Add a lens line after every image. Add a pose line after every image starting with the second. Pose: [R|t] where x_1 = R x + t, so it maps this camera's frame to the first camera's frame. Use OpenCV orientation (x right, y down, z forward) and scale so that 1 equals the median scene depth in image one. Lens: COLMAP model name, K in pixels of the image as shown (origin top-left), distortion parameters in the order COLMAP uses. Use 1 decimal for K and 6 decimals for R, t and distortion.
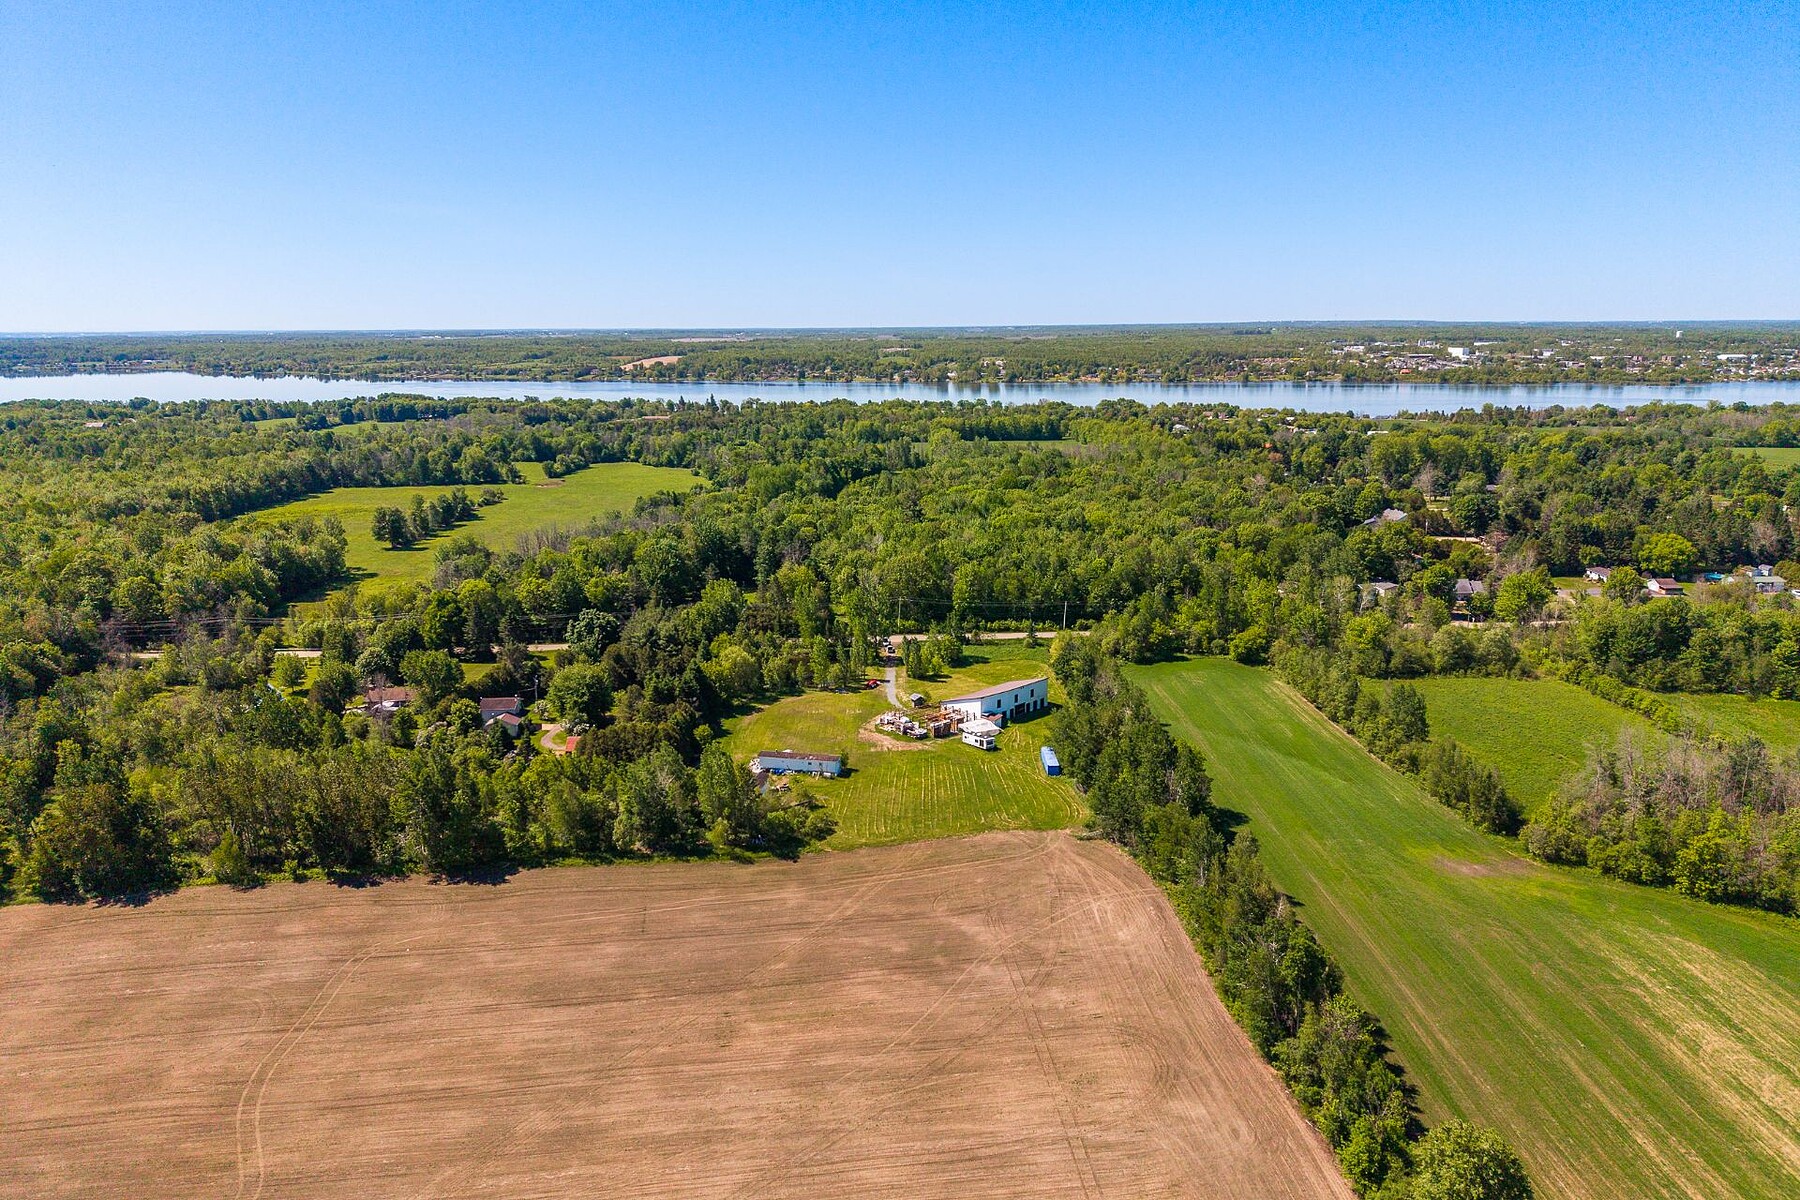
lens RADIAL K [[1198.3, 0, 902.8], [0, 1198.3, 609.8], [0, 0, 1]] dist [0.038875, -0.042552]
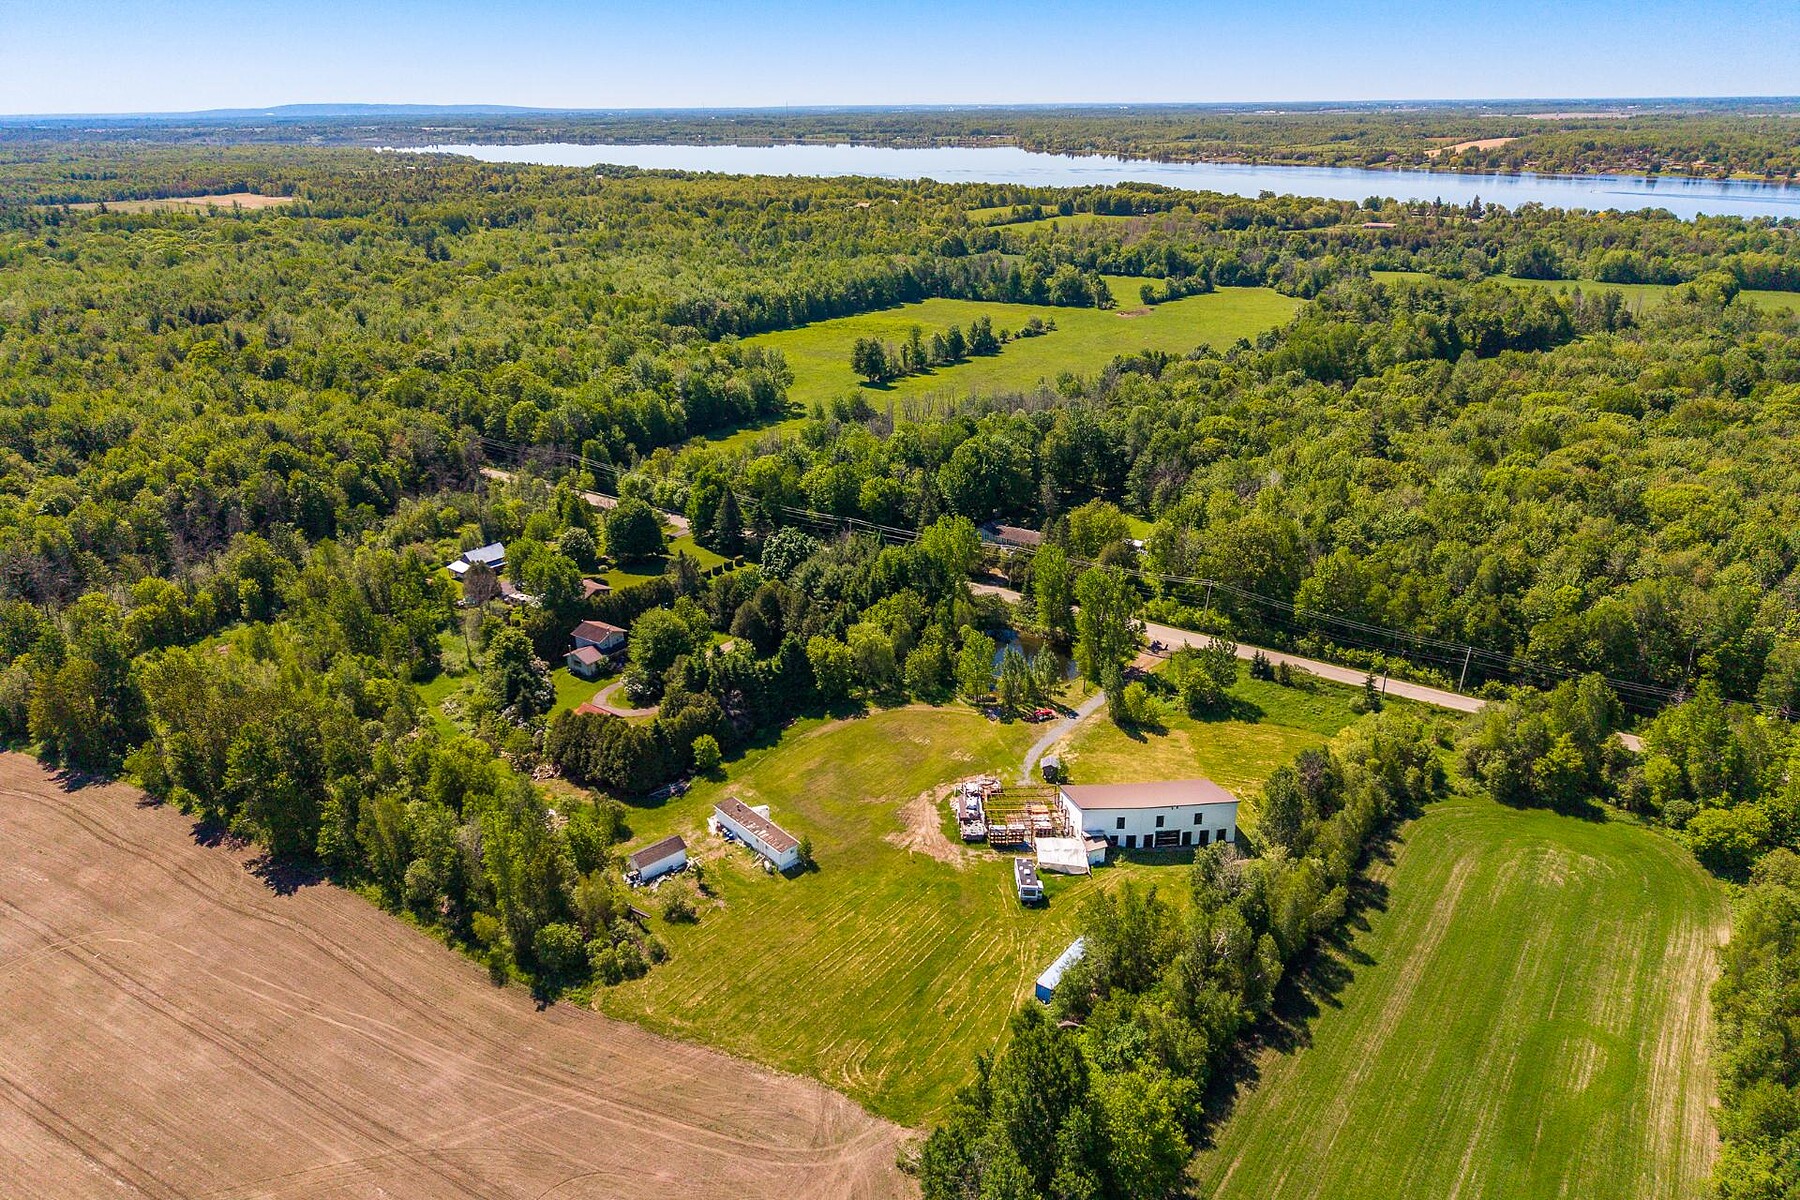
lens RADIAL K [[1198.3, 0, 897.9], [0, 1198.3, 610.4], [0, 0, 1]] dist [0.038875, -0.042552]
pose [[0.793666, 0.237489, -0.560084, 0.165308], [-0.138407, 0.967000, 0.213902, -0.078669], [0.592401, -0.092247, 0.800345, 0.221397]]
